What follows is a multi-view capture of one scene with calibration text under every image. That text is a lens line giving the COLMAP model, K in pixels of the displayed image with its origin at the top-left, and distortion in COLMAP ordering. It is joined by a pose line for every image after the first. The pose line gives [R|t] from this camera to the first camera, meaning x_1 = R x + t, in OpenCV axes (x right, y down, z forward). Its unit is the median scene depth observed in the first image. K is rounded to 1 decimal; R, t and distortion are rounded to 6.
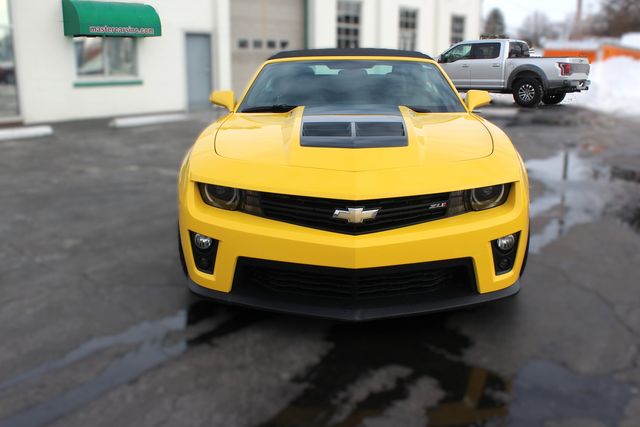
lens RADIAL K [[636.1, 0, 319.6], [0, 636.1, 213.6], [0, 0, 1]] dist [-0.162802, 0.174810]
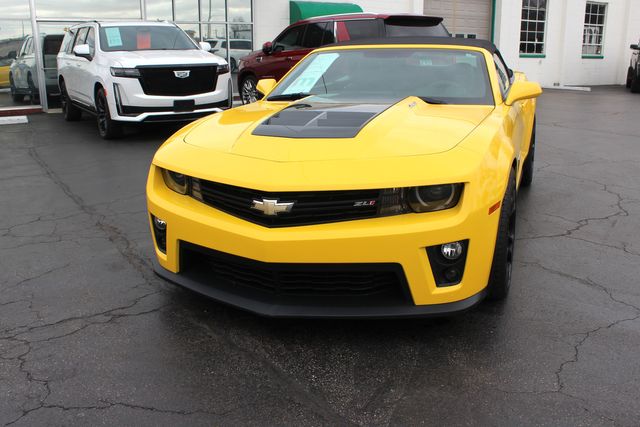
lens RADIAL K [[595.4, 0, 303.0], [0, 595.4, 213.3], [0, 0, 1]] dist [-0.140298, 0.147099]
pose [[0.941965, 0.074273, -0.327393, 0.365223], [-0.067175, 0.997197, 0.032952, -0.019450], [0.328923, -0.009047, 0.944313, 0.151267]]
